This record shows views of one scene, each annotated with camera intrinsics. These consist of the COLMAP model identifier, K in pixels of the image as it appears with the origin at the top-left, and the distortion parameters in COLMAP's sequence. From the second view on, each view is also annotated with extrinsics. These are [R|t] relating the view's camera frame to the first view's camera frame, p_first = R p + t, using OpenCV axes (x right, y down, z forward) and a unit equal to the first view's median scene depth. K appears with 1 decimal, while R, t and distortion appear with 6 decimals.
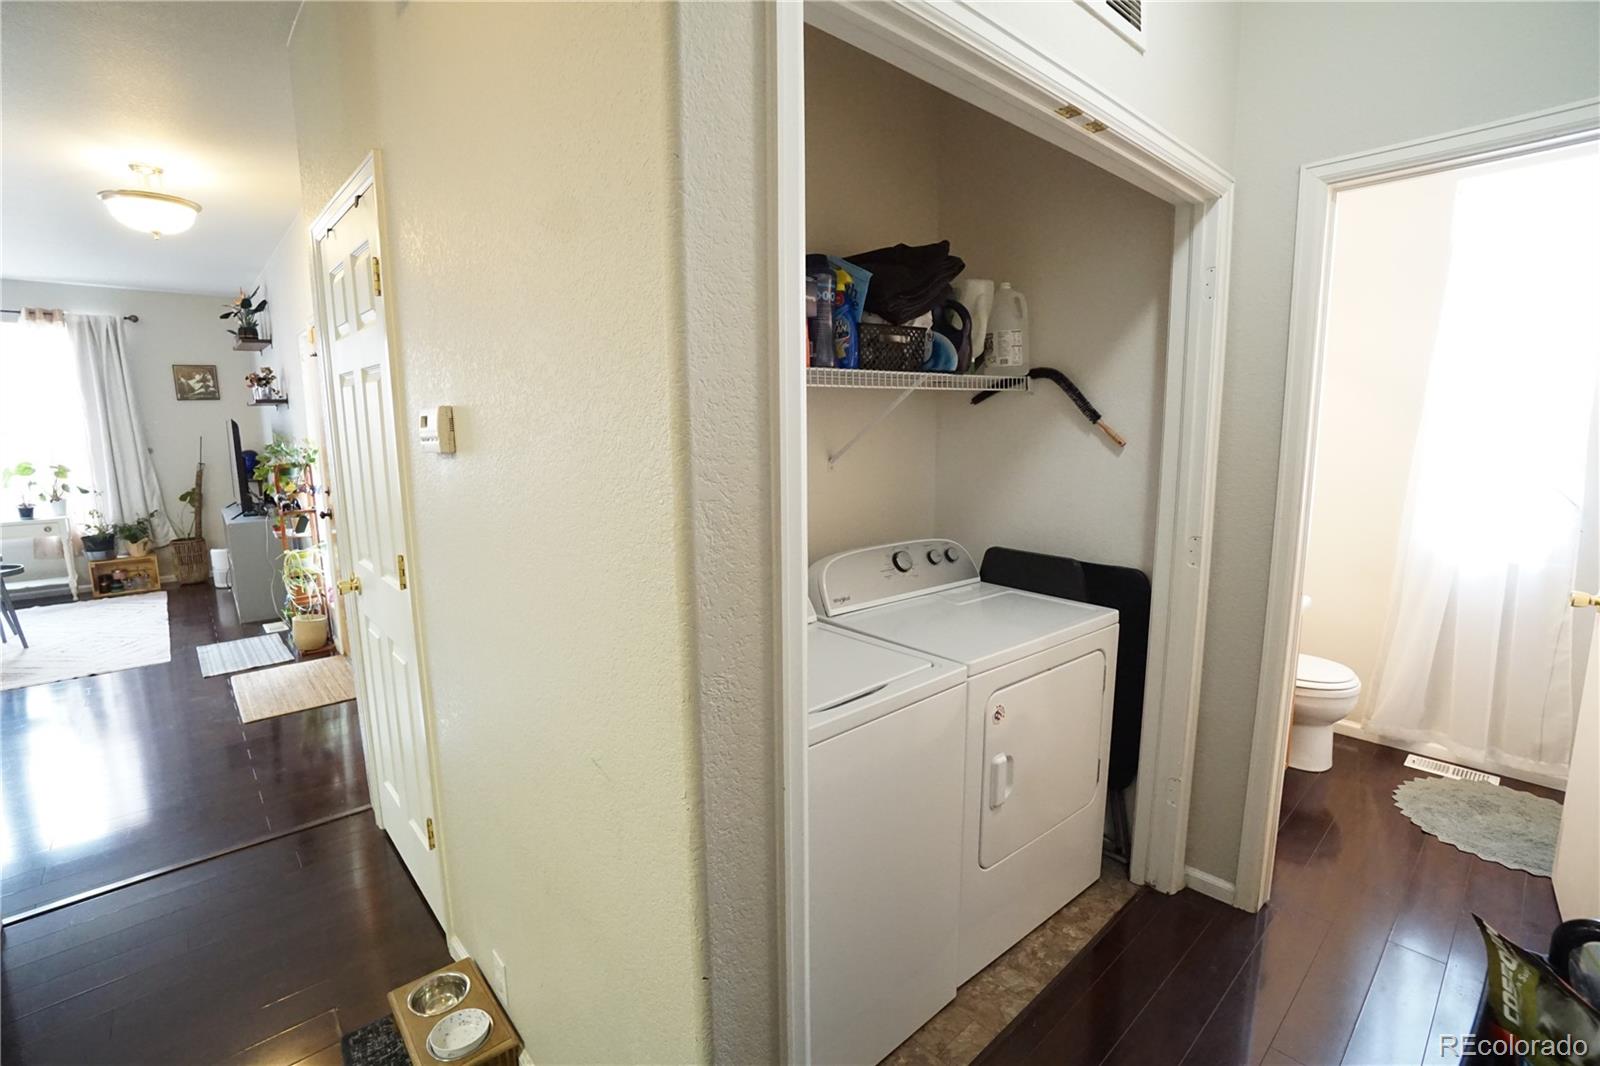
lens RADIAL K [[719.1, 0, 797.4], [0, 719.1, 526.4], [0, 0, 1]] dist [-0.064838, 0.020599]
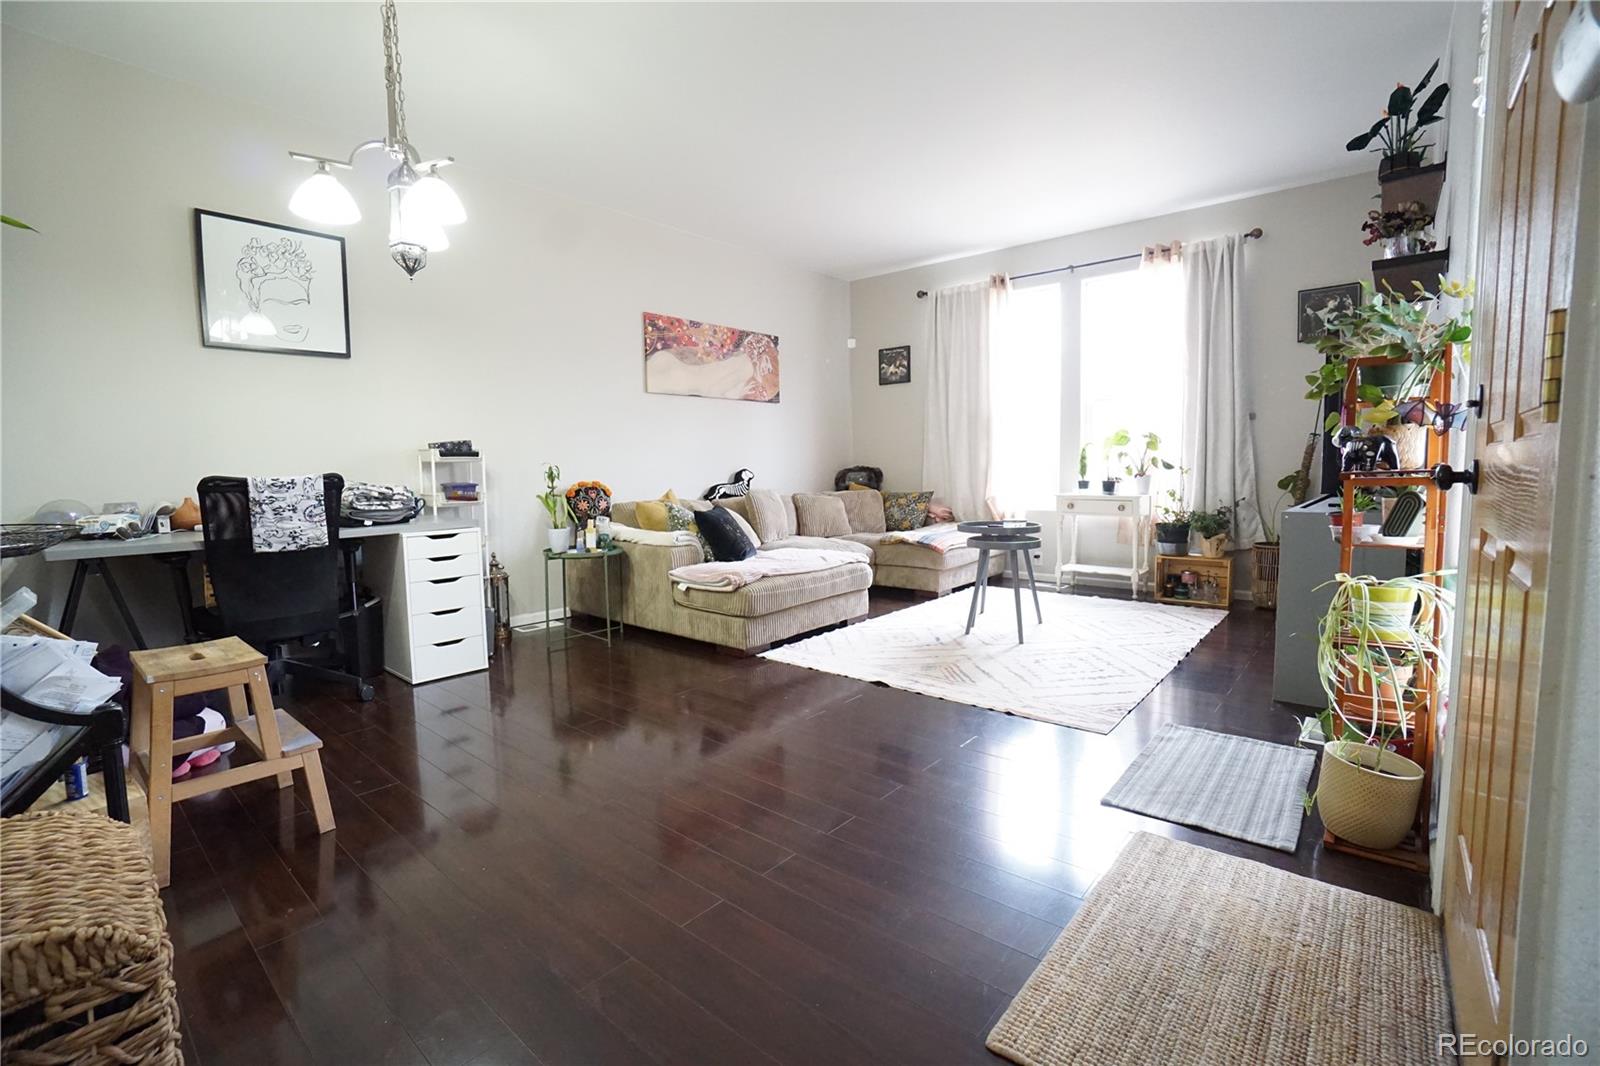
lens RADIAL K [[705.8, 0, 793.5], [0, 705.8, 527.2], [0, 0, 1]] dist [-0.065268, 0.024363]
pose [[0.118414, 0.091905, -0.988702, -0.295057], [-0.133812, 0.988102, 0.075823, 0.016092], [0.983907, 0.123322, 0.129303, 0.486324]]
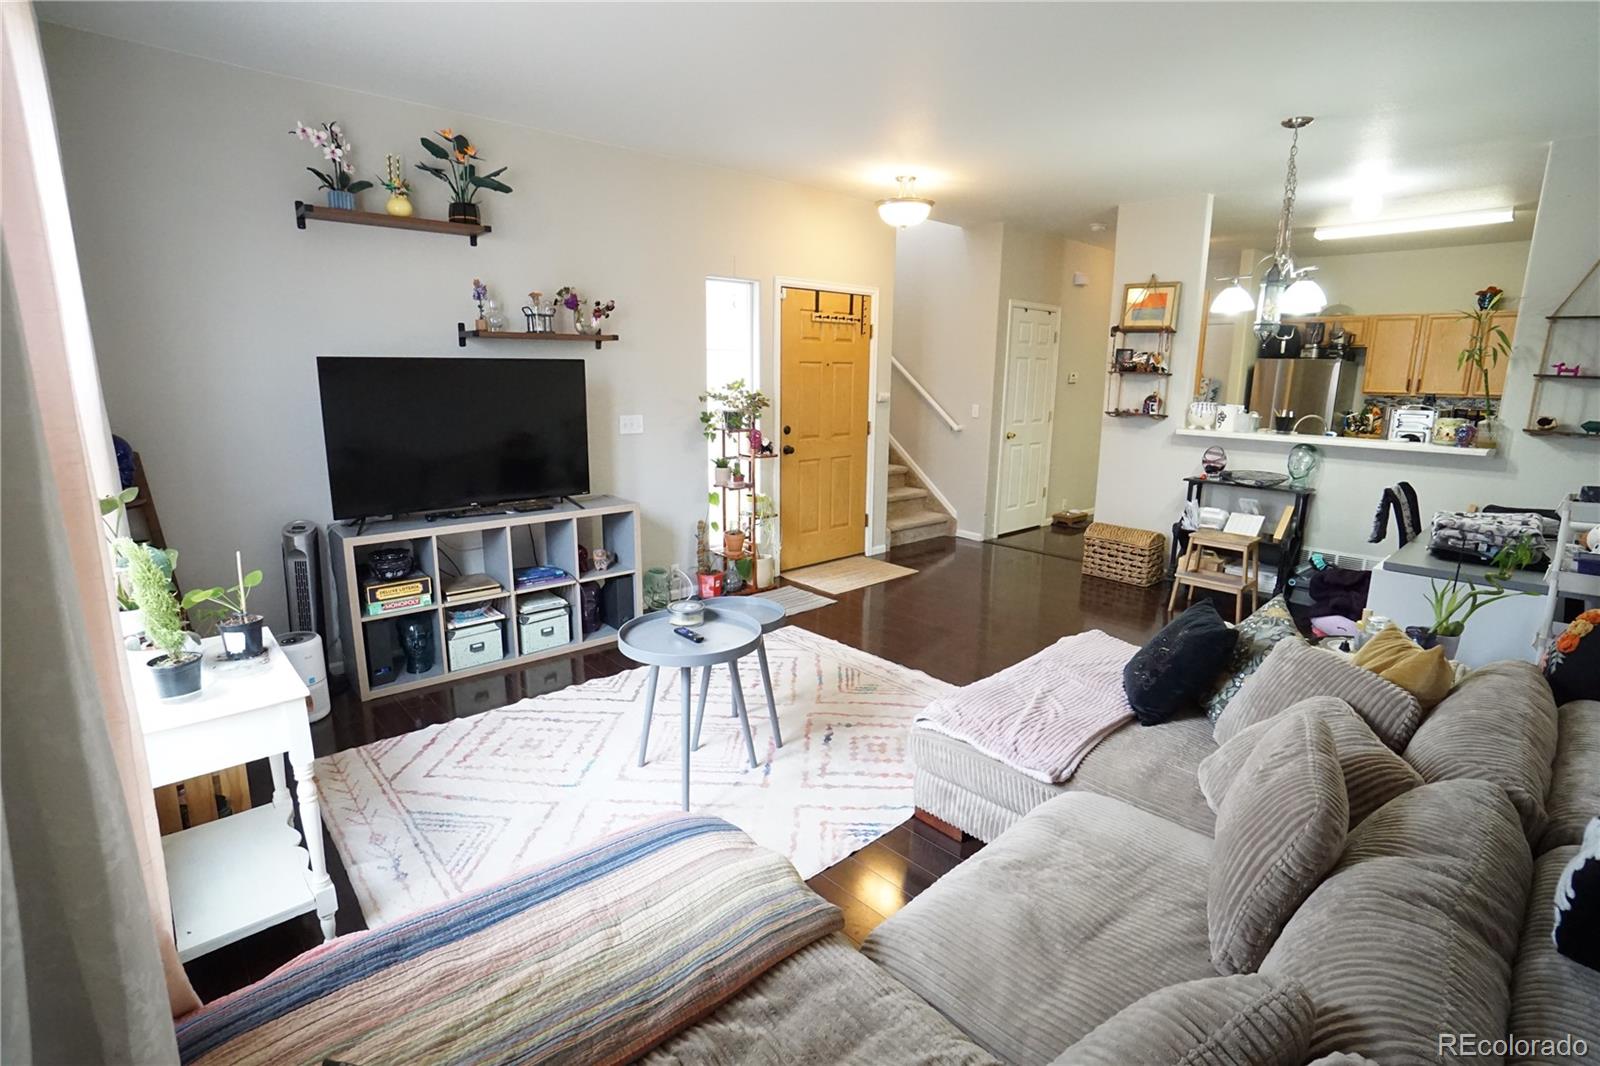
lens RADIAL K [[752.0, 0, 792.9], [0, 752.0, 528.9], [0, 0, 1]] dist [-0.068229, 0.023833]
pose [[0.003985, -0.194675, 0.980860, -1.394966], [0.139993, 0.971317, 0.192212, -0.092984], [-0.990144, 0.136548, 0.031124, 0.703800]]
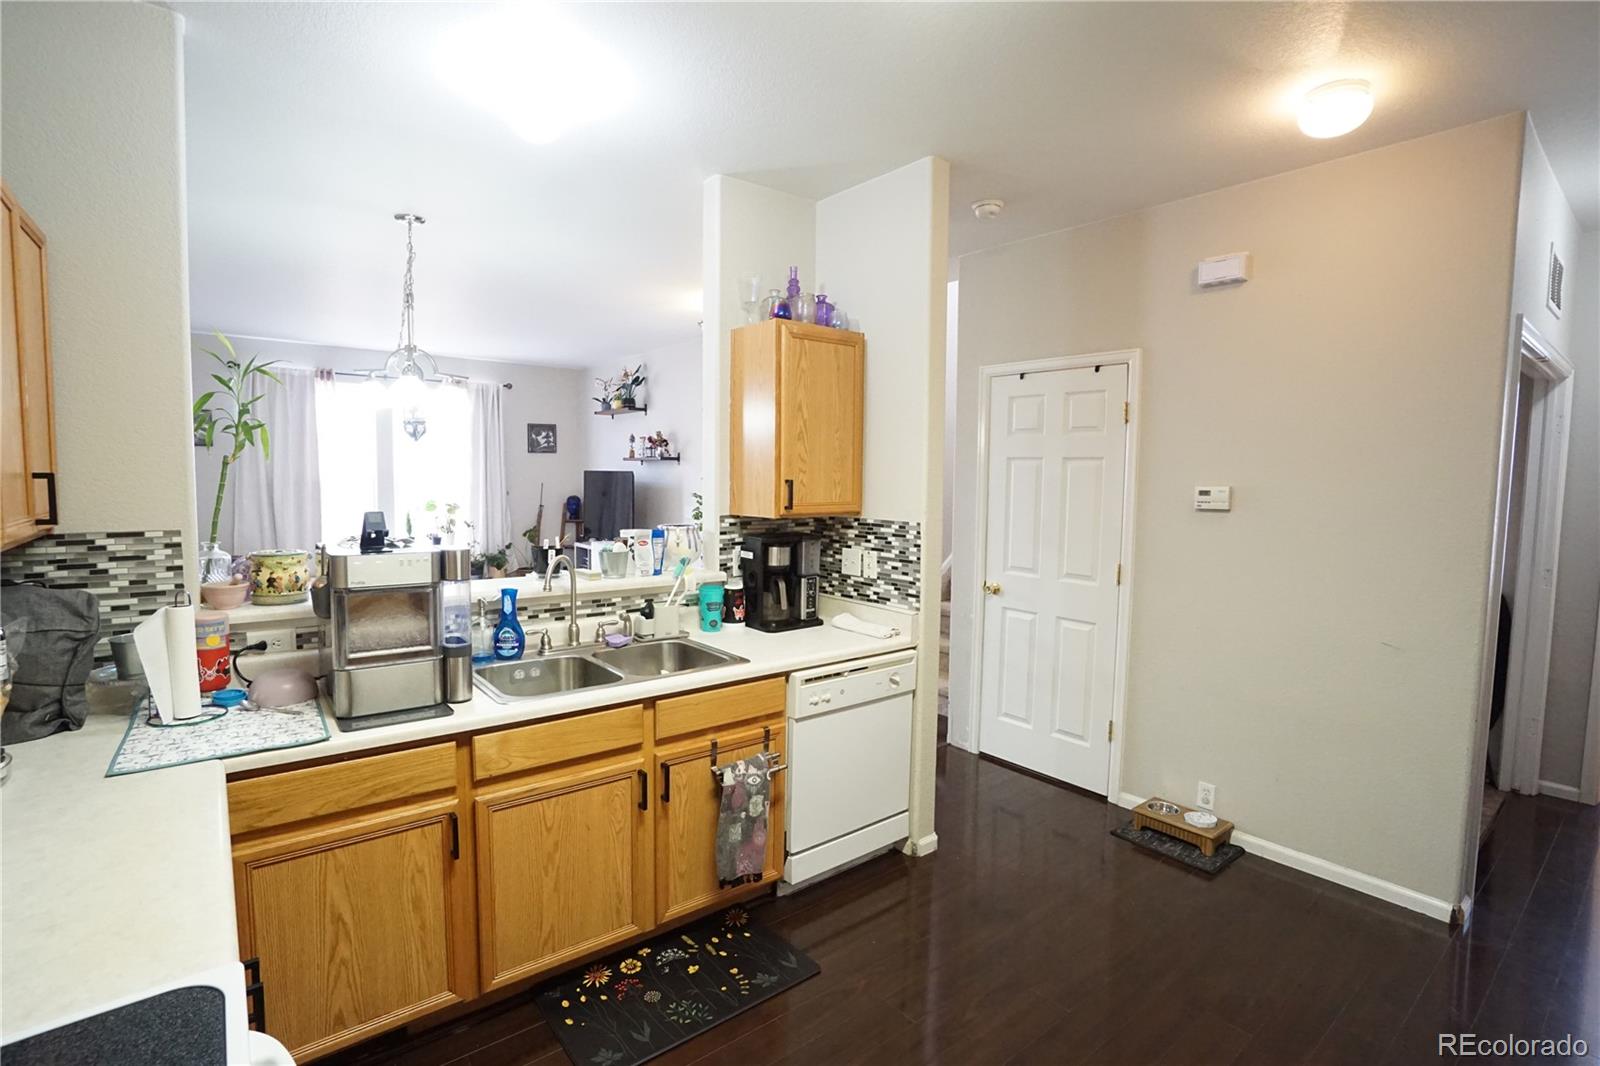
lens RADIAL K [[752.0, 0, 792.9], [0, 752.0, 528.9], [0, 0, 1]] dist [-0.068229, 0.023833]
pose [[0.997741, 0.029229, -0.060482, -0.392080], [-0.033849, 0.996469, -0.076839, 0.037752], [0.058023, 0.078713, 0.995207, -0.284485]]
